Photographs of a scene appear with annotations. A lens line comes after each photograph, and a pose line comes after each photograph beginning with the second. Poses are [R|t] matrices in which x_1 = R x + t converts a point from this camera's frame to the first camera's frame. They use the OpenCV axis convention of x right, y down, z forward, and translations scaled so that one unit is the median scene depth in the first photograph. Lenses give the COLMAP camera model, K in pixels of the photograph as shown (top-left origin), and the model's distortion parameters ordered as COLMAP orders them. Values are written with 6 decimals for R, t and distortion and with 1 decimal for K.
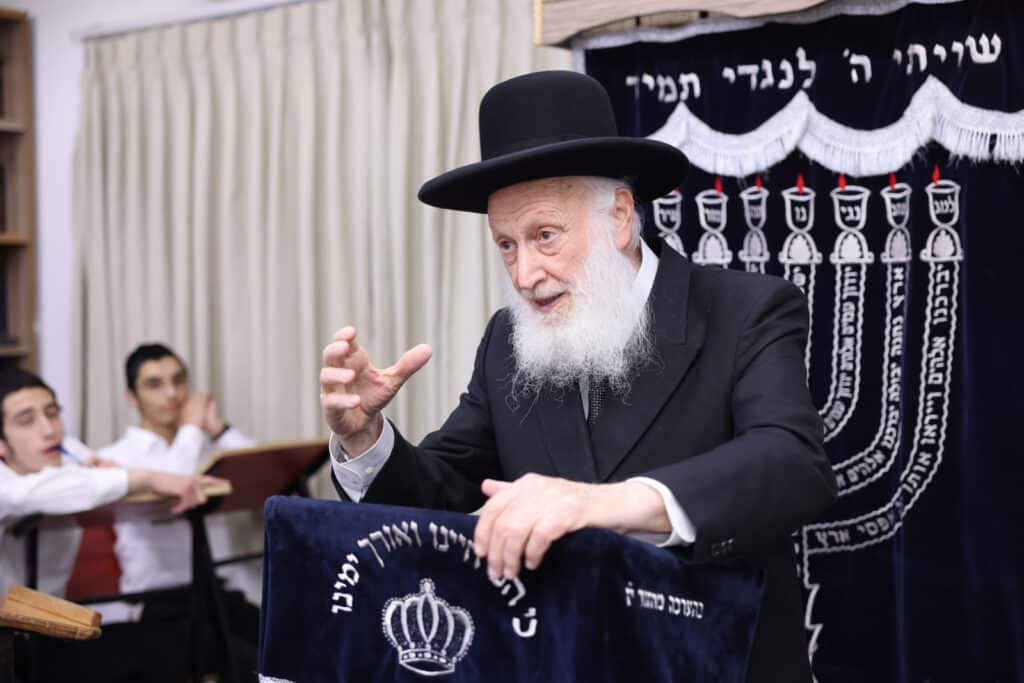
lens RADIAL K [[1566.6, 0, 512.0], [0, 1566.6, 341.5], [0, 0, 1]] dist [0.209149, -0.068933]
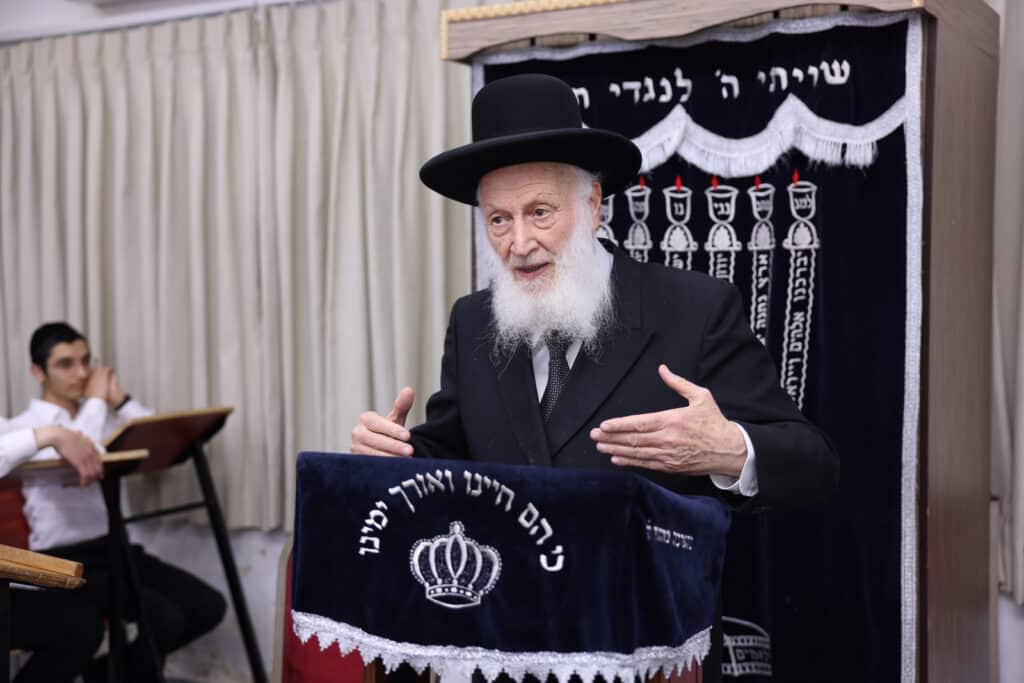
lens RADIAL K [[1318.2, 0, 512.0], [0, 1318.2, 341.5], [0, 0, 1]] dist [0.110928, -0.004718]
pose [[0.987252, -0.004625, 0.159099, -0.100576], [0.003374, 0.999961, 0.008134, 0.010112], [-0.159130, -0.007493, 0.987229, 0.046290]]
